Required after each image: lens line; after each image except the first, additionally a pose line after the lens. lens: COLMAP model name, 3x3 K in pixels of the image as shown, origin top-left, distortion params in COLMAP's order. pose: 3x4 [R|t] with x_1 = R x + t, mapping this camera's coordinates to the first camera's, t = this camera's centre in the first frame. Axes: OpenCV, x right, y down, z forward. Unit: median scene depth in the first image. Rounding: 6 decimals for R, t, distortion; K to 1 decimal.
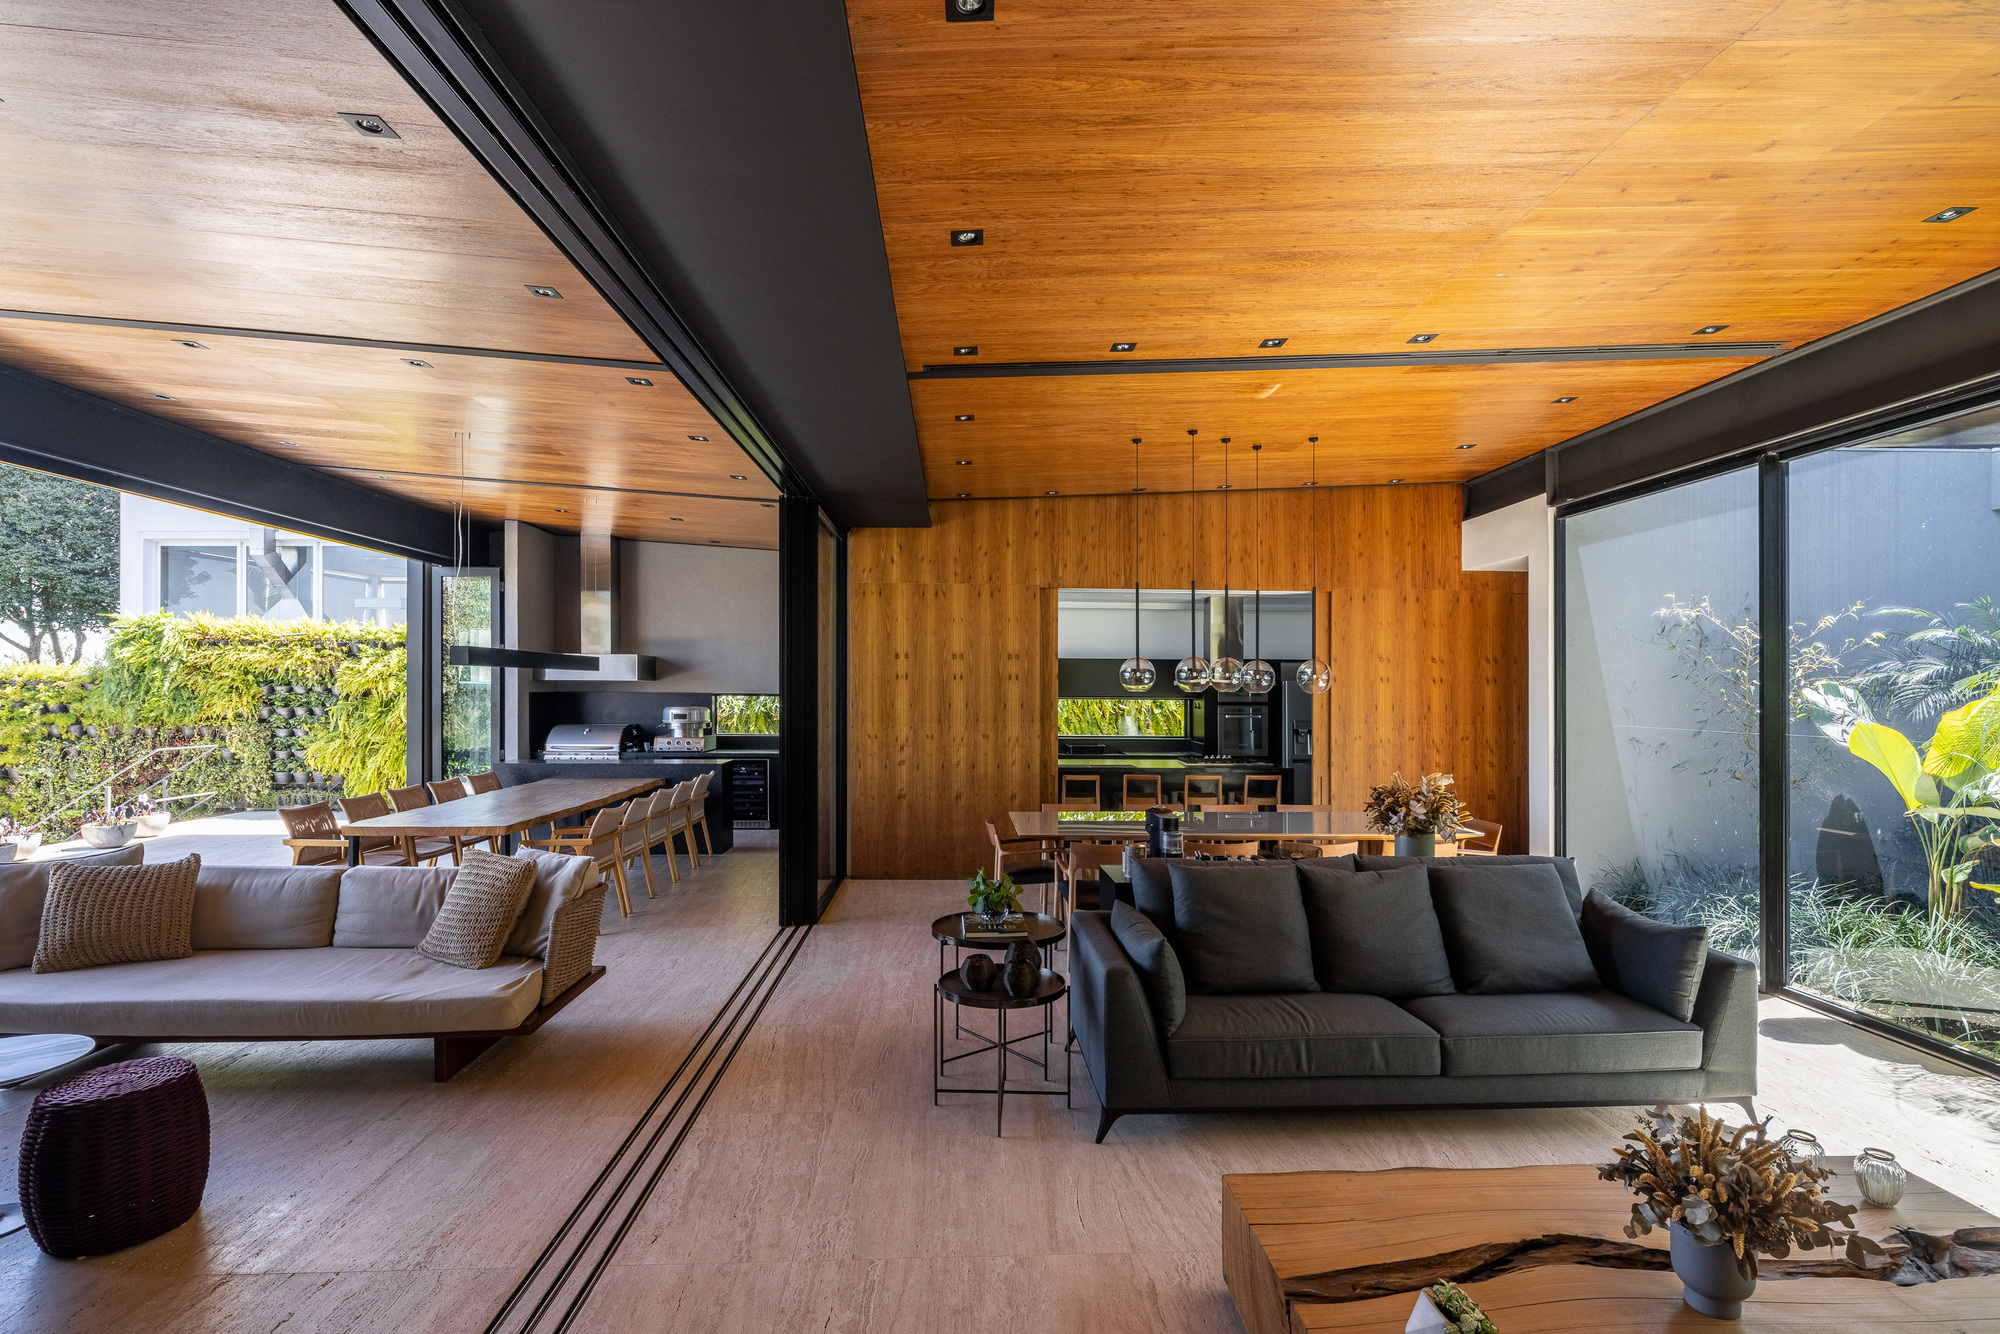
lens RADIAL K [[963.6, 0, 1002.1], [0, 963.6, 693.7], [0, 0, 1]] dist [0.000299, -0.001337]
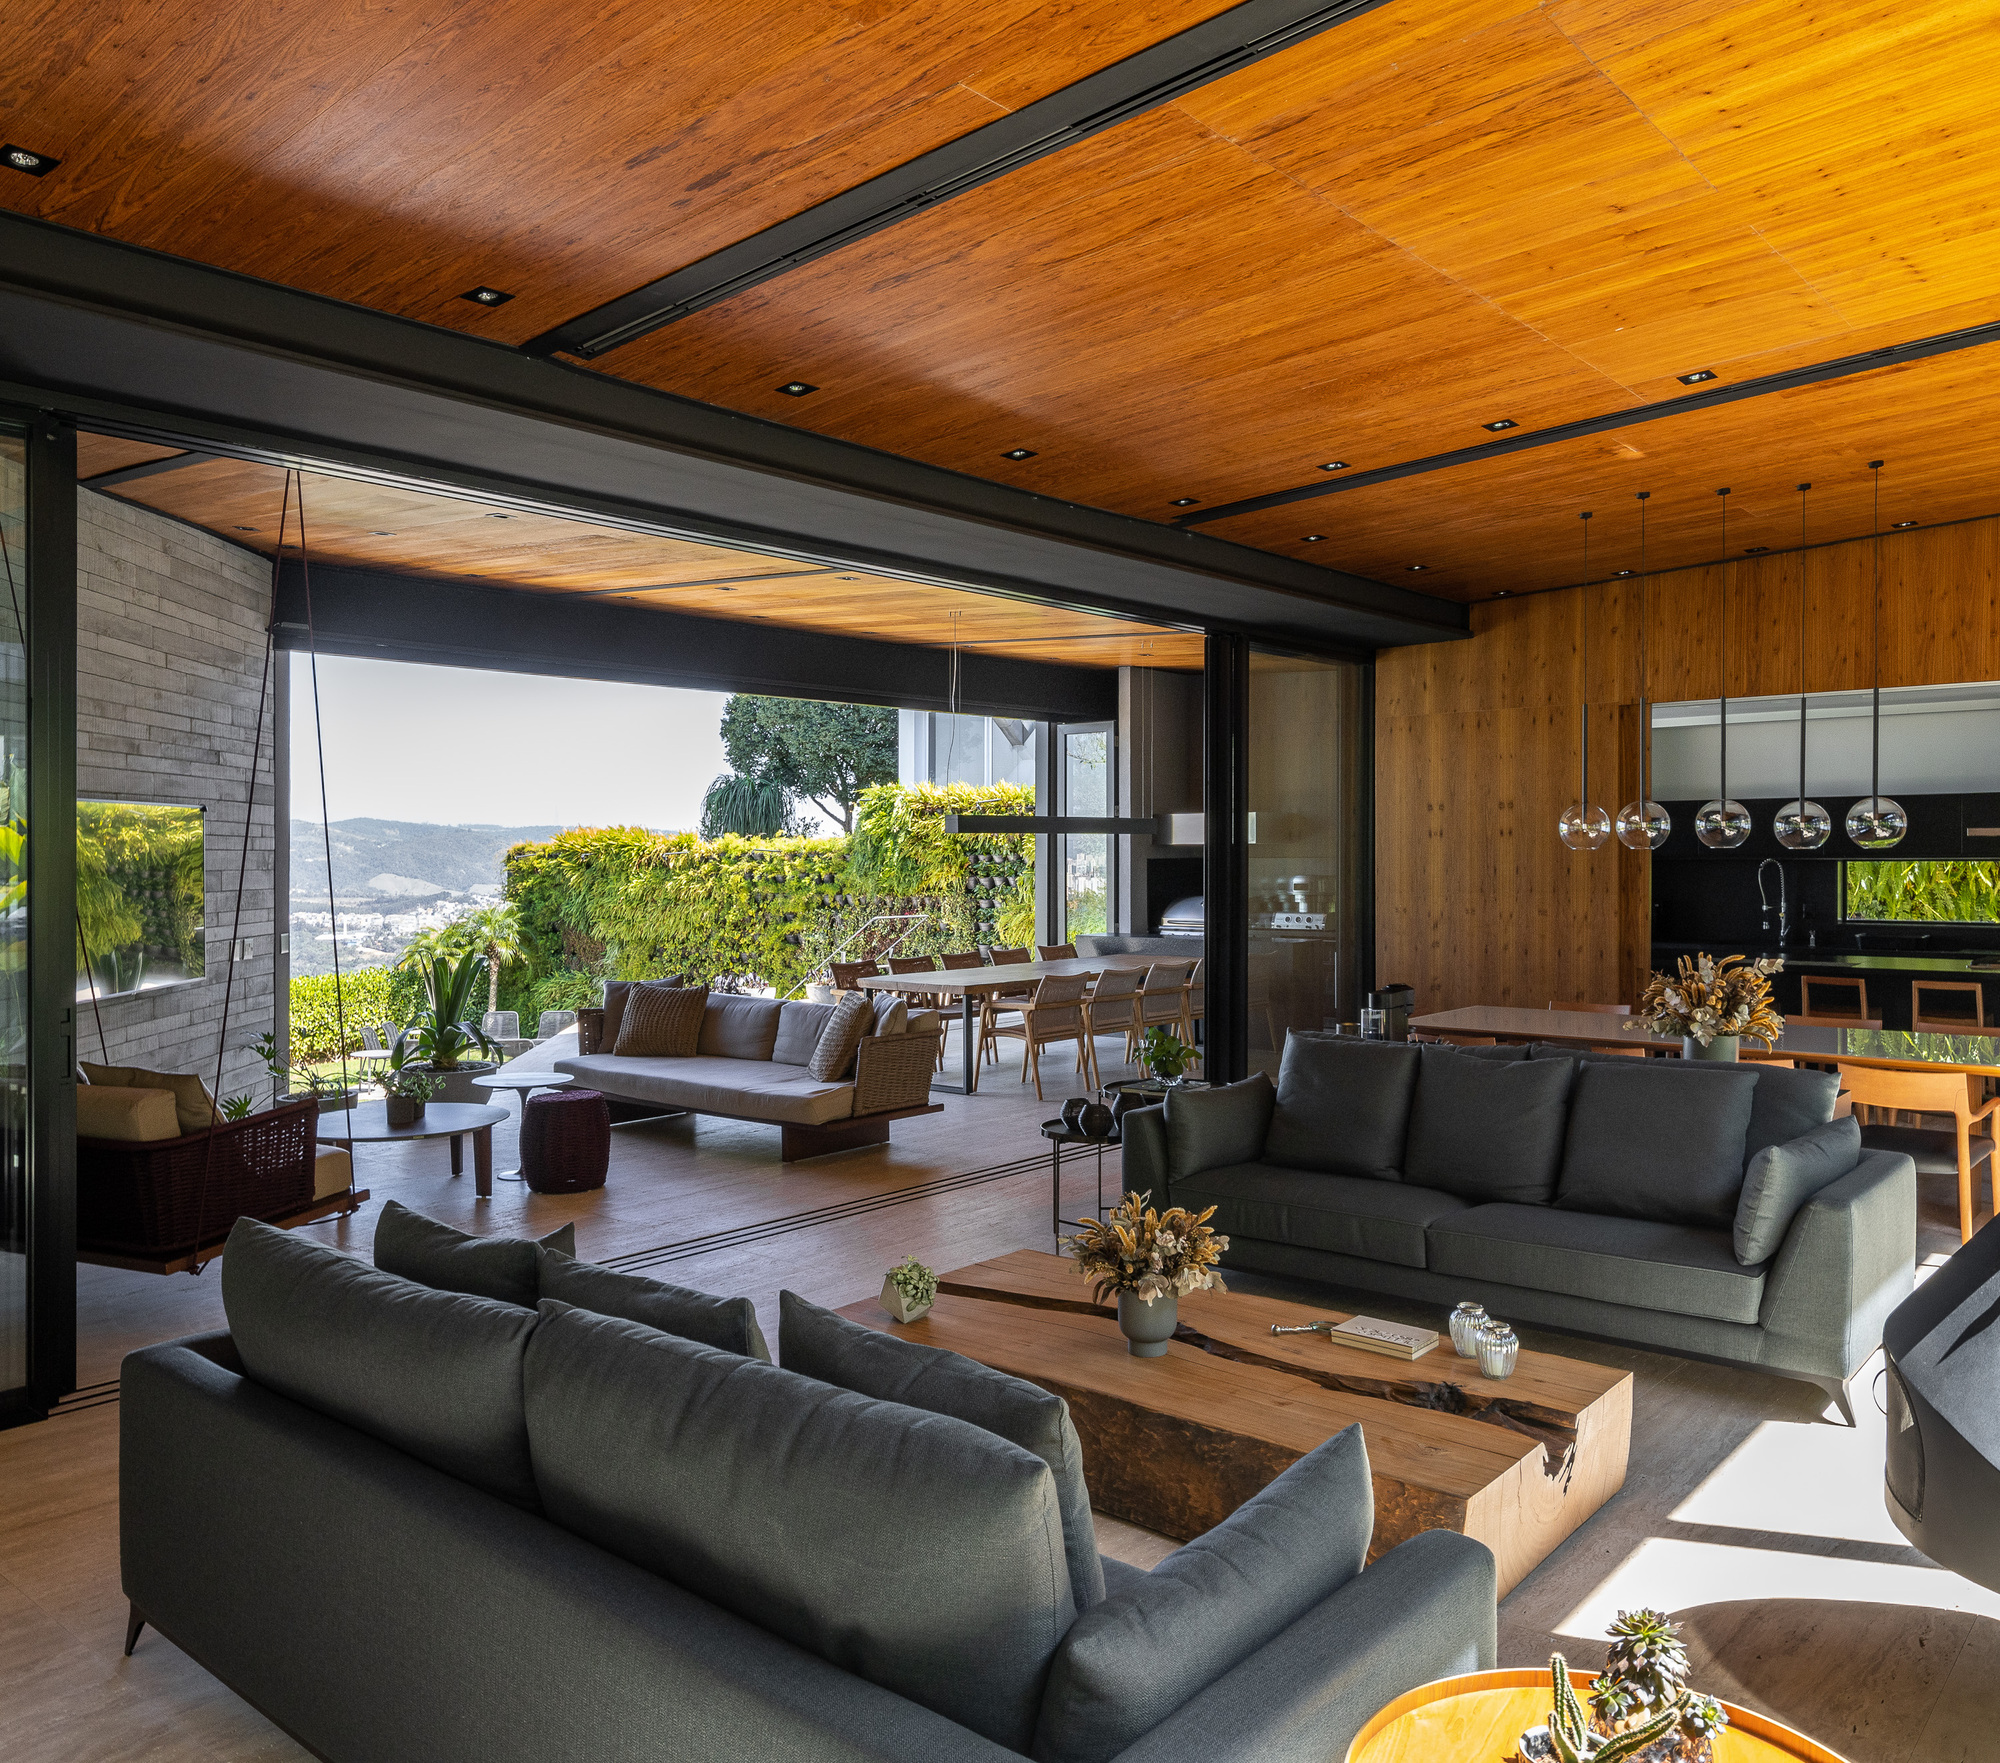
lens RADIAL K [[1478.6, 0, 1000.3], [0, 1478.6, 876.2], [0, 0, 1]] dist [-0.024058, -0.001653]
pose [[0.735208, -0.002929, -0.677835, 0.439481], [0.010955, 0.999911, 0.007561, 0.003574], [0.677753, -0.012984, 0.735175, -0.116532]]
